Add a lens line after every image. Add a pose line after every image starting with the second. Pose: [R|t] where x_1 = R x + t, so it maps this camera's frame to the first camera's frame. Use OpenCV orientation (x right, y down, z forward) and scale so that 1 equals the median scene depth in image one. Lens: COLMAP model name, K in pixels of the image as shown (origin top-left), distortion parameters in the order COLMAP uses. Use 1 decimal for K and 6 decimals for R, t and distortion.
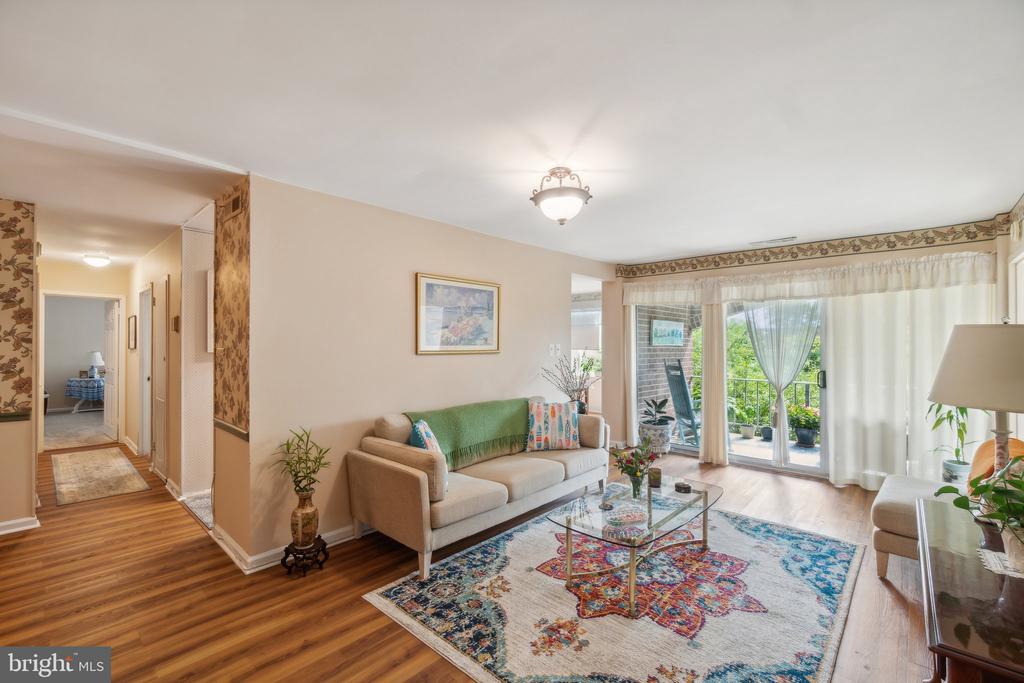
lens RADIAL K [[447.2, 0, 512.8], [0, 447.2, 341.9], [0, 0, 1]] dist [-0.002825, -0.000460]
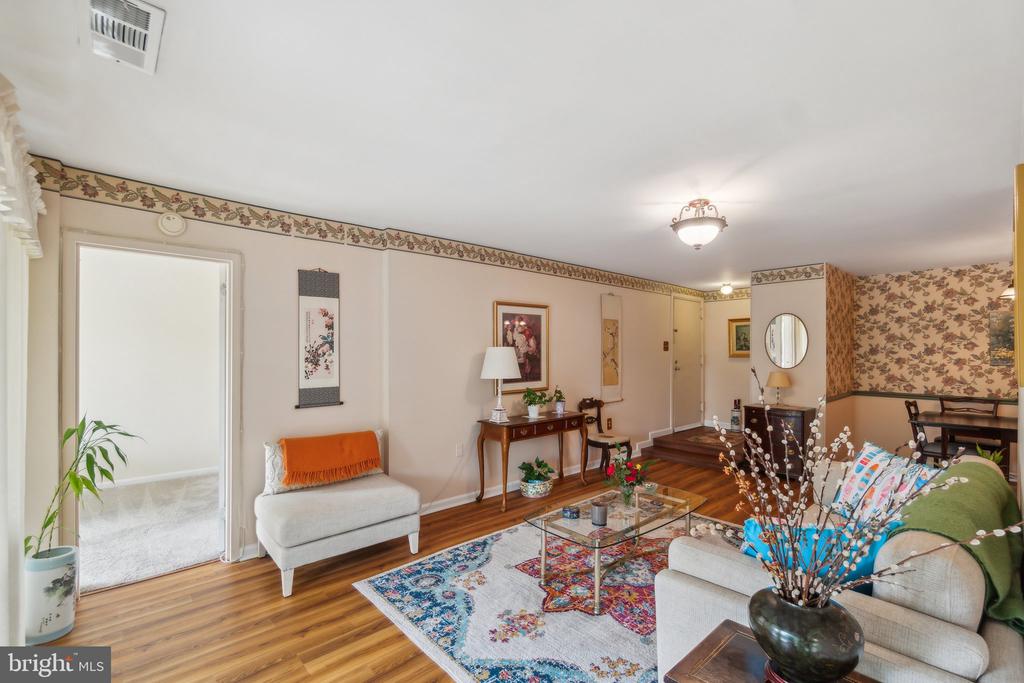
lens RADIAL K [[447.2, 0, 513.5], [0, 447.2, 353.9], [0, 0, 1]] dist [-0.002825, -0.000460]
pose [[-0.995925, -0.002298, 0.090161, 0.370285], [-0.002731, 0.999985, -0.004678, 0.006080], [-0.090148, -0.004905, -0.995916, 1.712285]]
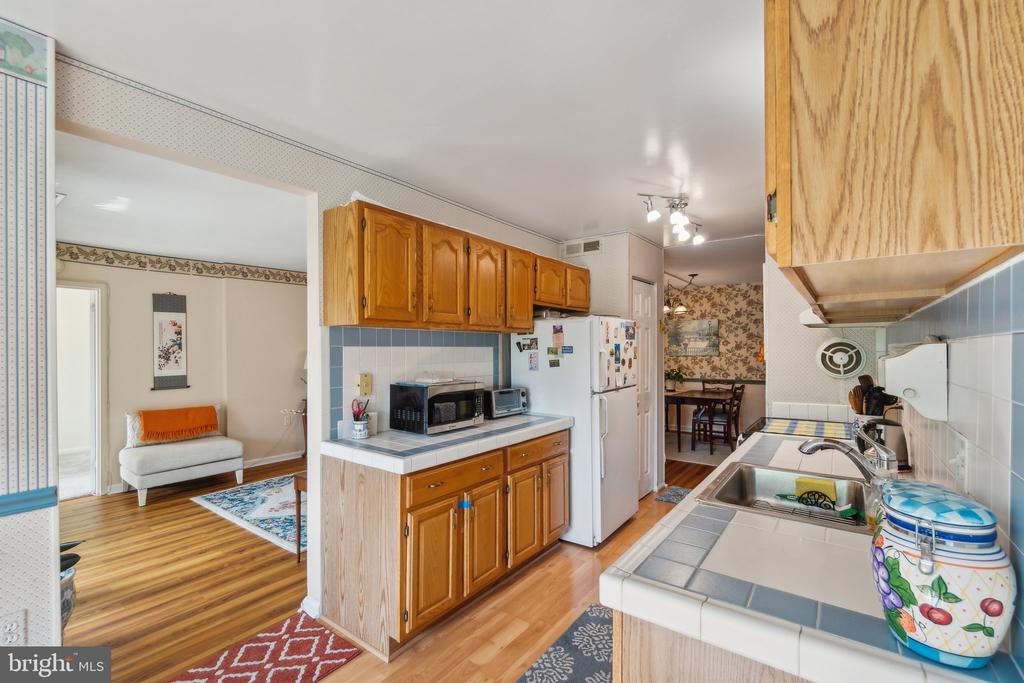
lens RADIAL K [[447.2, 0, 509.9], [0, 447.2, 350.0], [0, 0, 1]] dist [-0.002825, -0.000460]
pose [[-0.995285, 0.004601, -0.096883, -0.054260], [0.005036, 0.999978, -0.004251, 0.007095], [0.096861, -0.004719, -0.995287, 2.287237]]
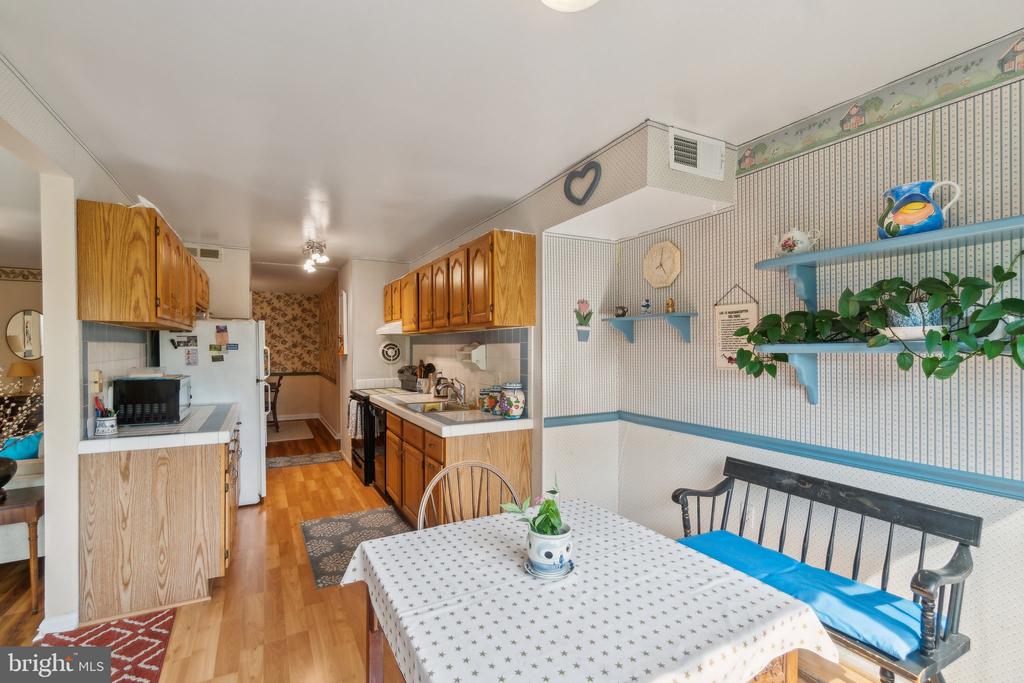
lens RADIAL K [[447.2, 0, 499.7], [0, 447.2, 351.8], [0, 0, 1]] dist [-0.002825, -0.000460]
pose [[-0.334854, 0.009317, -0.942224, 0.576655], [0.004249, 0.999956, 0.008377, 0.009314], [0.942261, -0.001199, -0.334878, 2.372231]]
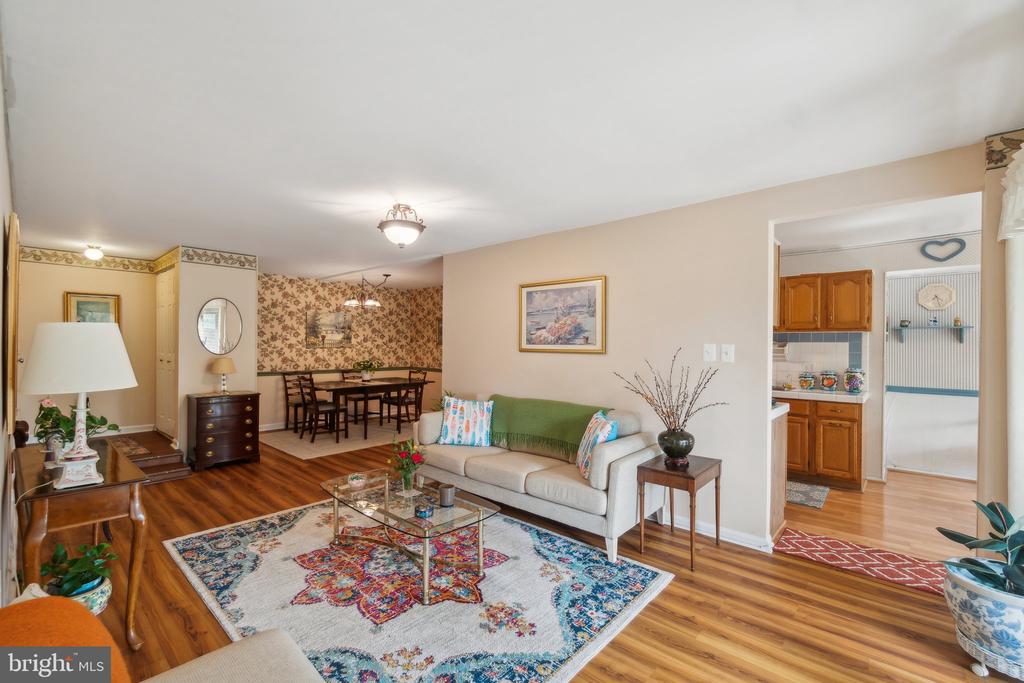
lens RADIAL K [[447.2, 0, 494.9], [0, 447.2, 344.2], [0, 0, 1]] dist [-0.002825, -0.000460]
pose [[-0.012721, 0.001436, -0.999918, 1.092497], [-0.003643, 0.999992, 0.001482, 0.006916], [0.999912, 0.003661, -0.012716, 1.018756]]
